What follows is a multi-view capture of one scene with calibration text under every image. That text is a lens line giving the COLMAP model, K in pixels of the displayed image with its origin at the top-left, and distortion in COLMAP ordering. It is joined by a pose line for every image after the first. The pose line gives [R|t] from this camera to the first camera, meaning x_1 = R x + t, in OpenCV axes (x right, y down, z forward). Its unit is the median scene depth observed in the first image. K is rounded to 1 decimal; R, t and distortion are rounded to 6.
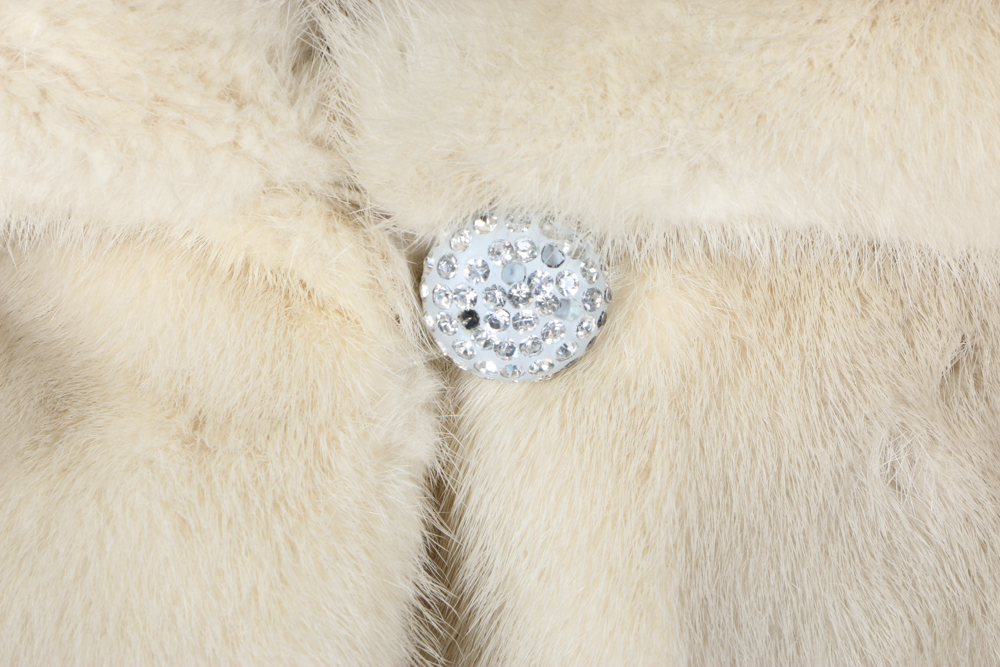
lens RADIAL K [[6183.3, 0, 500.5], [0, 6183.3, 336.6], [0, 0, 1]] dist [1.272595, 0.000000]
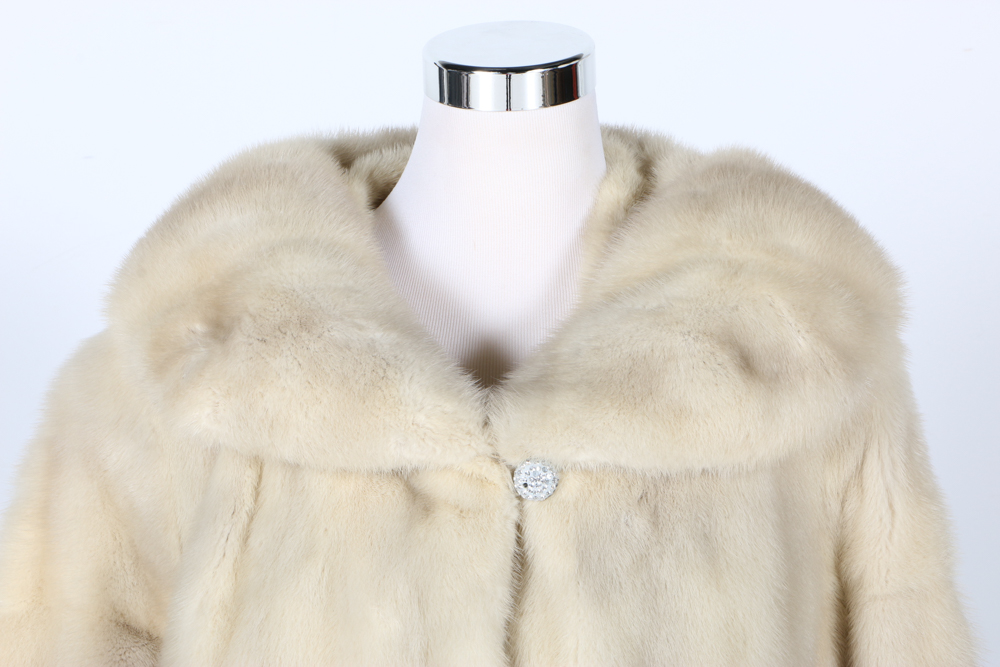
lens RADIAL K [[3655.8, 0, 498.6], [0, 3655.8, 330.1], [0, 0, 1]] dist [0.868075, 0.000000]
pose [[0.999838, -0.017675, 0.003433, -0.029885], [0.017923, 0.995212, -0.096079, 0.131399], [-0.001719, 0.096125, 0.995368, -1.495916]]
